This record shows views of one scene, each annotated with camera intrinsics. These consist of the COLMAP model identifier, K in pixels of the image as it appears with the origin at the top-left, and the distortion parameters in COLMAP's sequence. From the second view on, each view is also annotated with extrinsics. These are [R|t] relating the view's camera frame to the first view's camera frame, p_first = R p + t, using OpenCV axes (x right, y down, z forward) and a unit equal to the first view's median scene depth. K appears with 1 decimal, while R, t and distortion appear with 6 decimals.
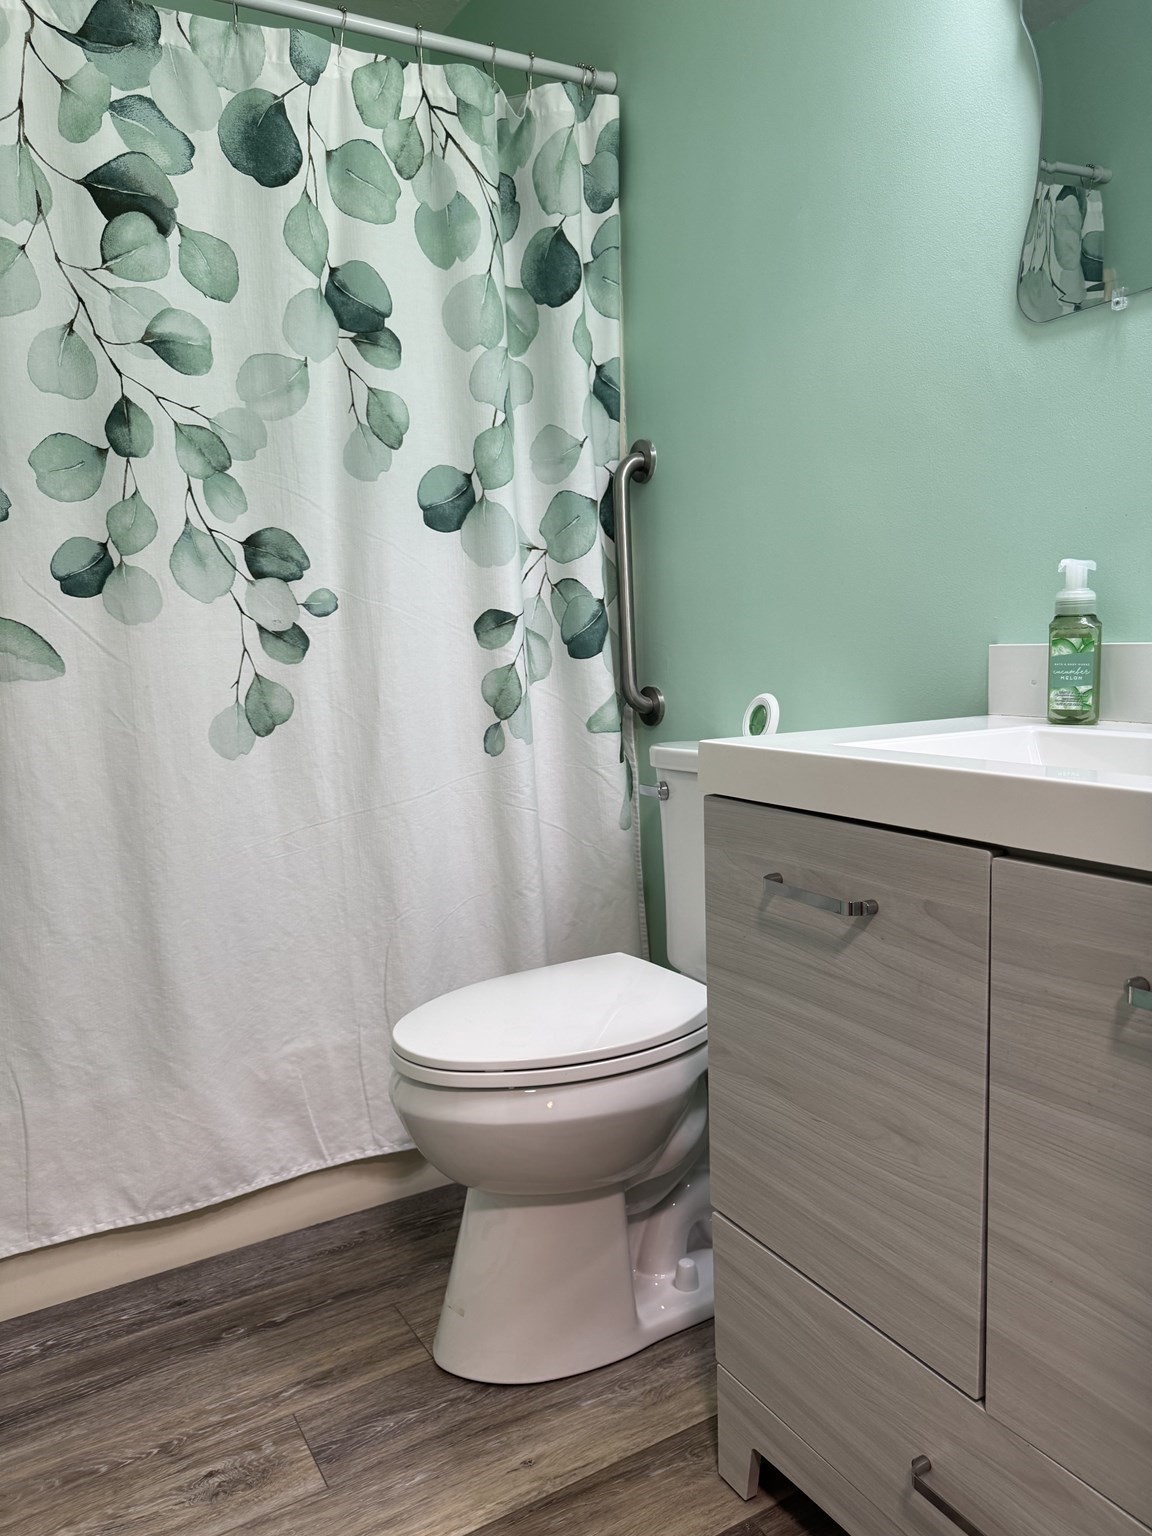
lens RADIAL K [[1073.6, 0, 578.8], [0, 1073.6, 764.5], [0, 0, 1]] dist [0.027900, -0.033498]
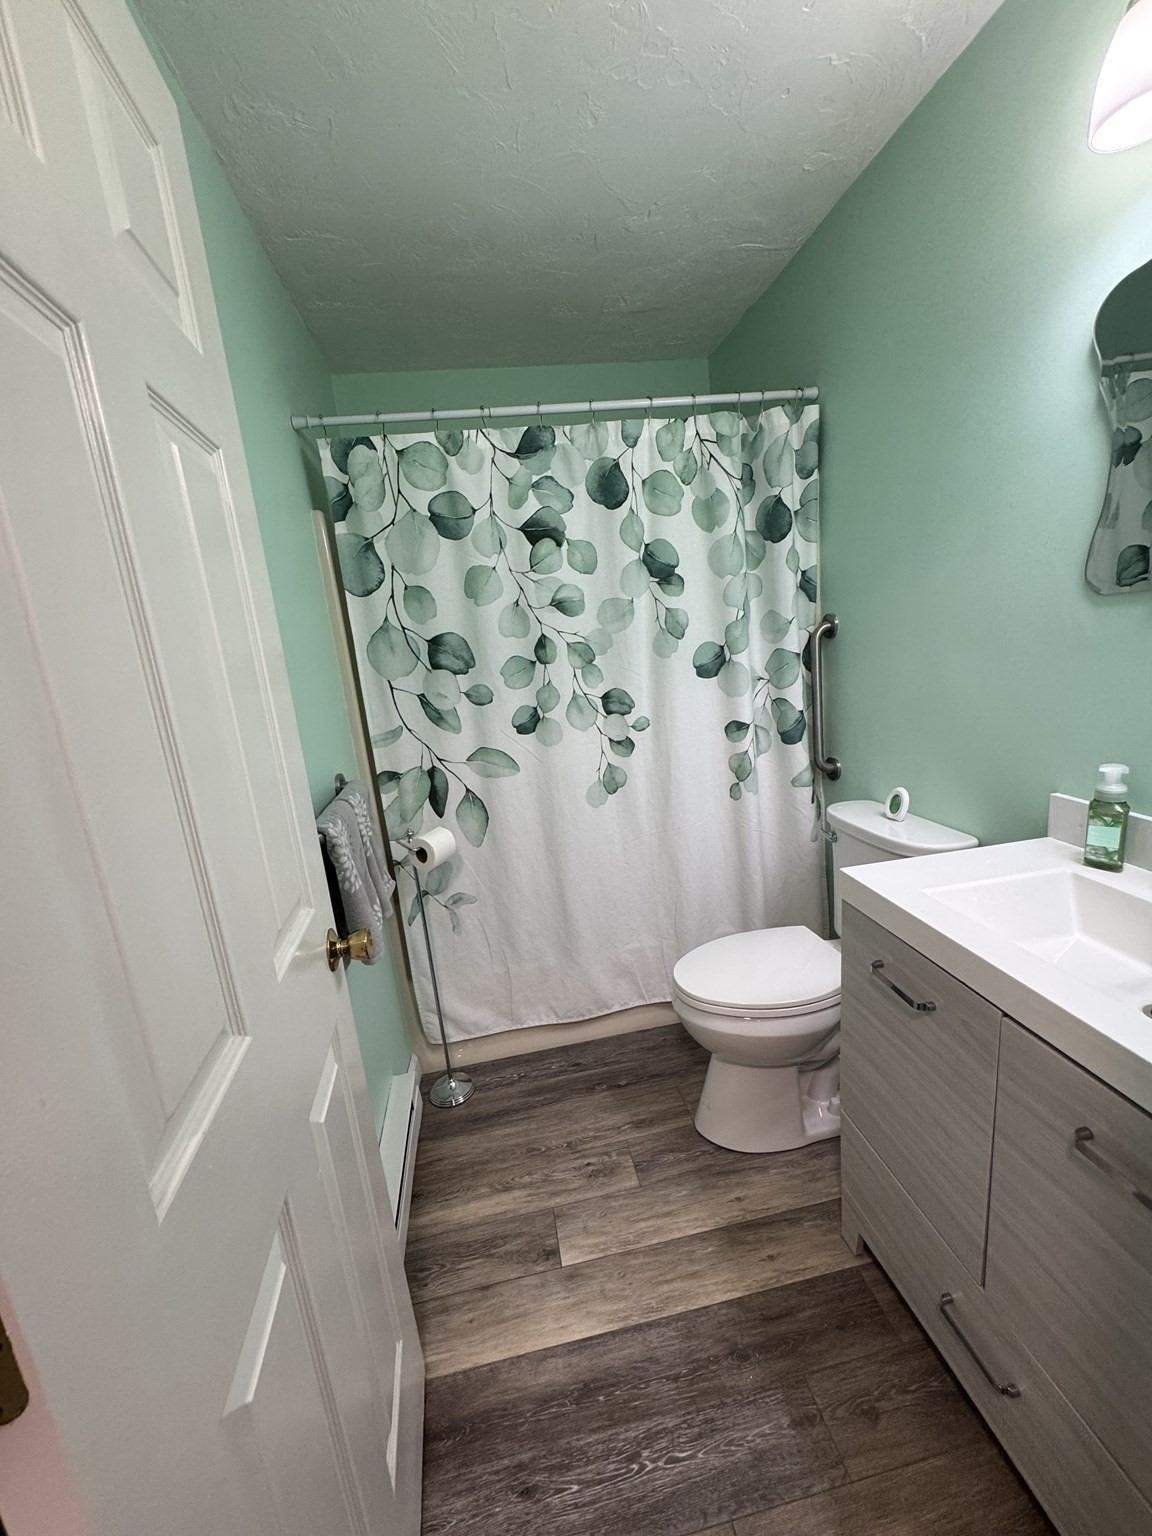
lens RADIAL K [[612.5, 0, 584.0], [0, 612.5, 765.3], [0, 0, 1]] dist [-0.001647, 0.000880]
pose [[0.936211, 0.025116, -0.350541, 0.047984], [0.016317, 0.993261, 0.114744, -0.217975], [0.351061, -0.113144, 0.929492, -0.044228]]
